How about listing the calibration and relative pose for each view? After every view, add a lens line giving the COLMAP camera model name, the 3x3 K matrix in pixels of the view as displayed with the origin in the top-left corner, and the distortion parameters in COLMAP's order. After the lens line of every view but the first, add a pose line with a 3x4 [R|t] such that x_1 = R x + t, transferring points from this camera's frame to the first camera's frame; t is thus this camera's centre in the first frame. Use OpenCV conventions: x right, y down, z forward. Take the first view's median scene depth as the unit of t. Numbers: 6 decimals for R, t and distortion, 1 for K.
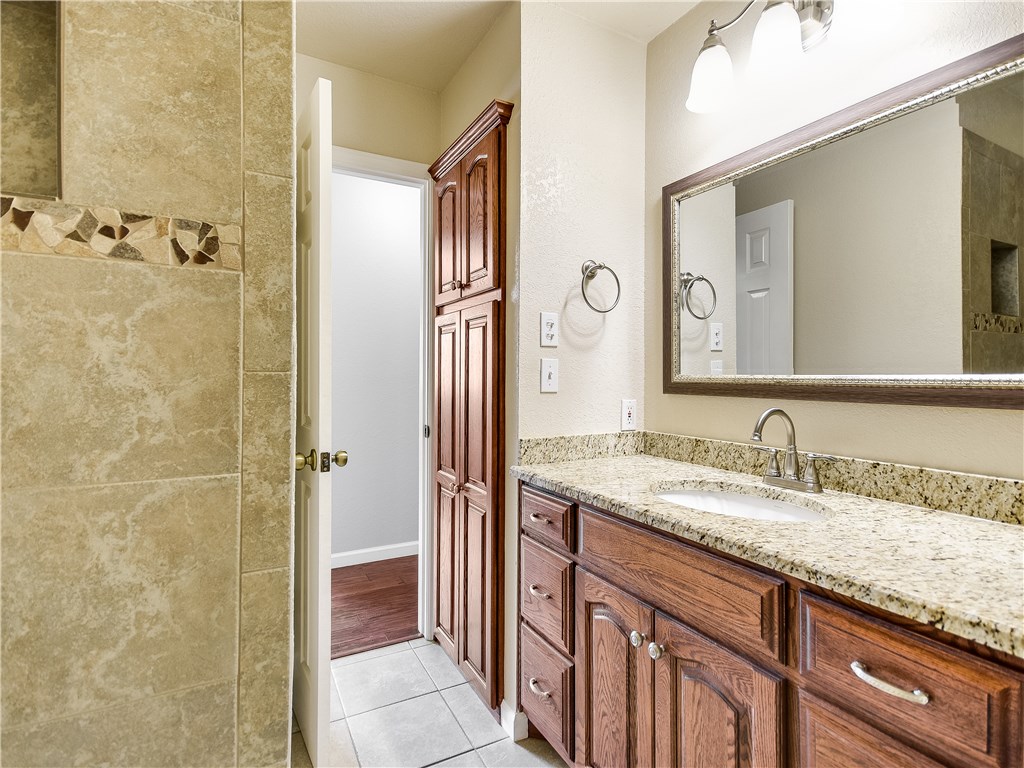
lens RADIAL K [[506.0, 0, 512.7], [0, 506.0, 377.2], [0, 0, 1]] dist [0.000092, -0.000223]
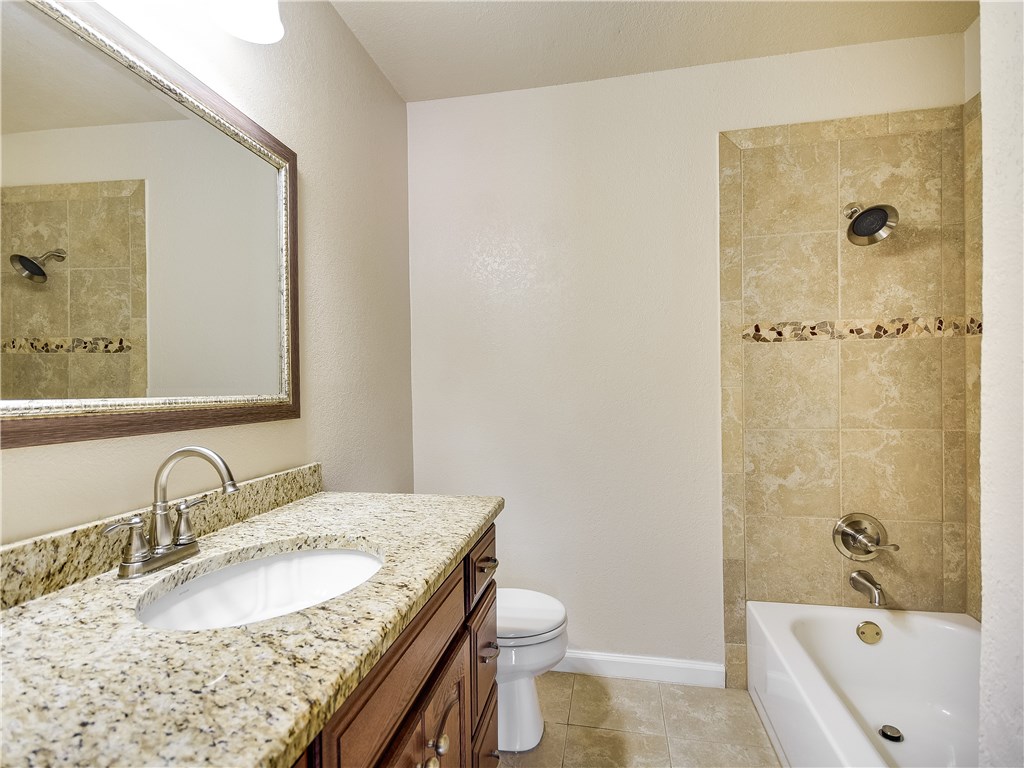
lens RADIAL K [[506.0, 0, 515.7], [0, 506.0, 388.7], [0, 0, 1]] dist [0.000092, -0.000223]
pose [[-0.775753, 0.003492, 0.631027, -0.291357], [0.008948, 0.999945, 0.005466, -0.019476], [-0.630973, 0.009887, -0.775742, 1.447496]]
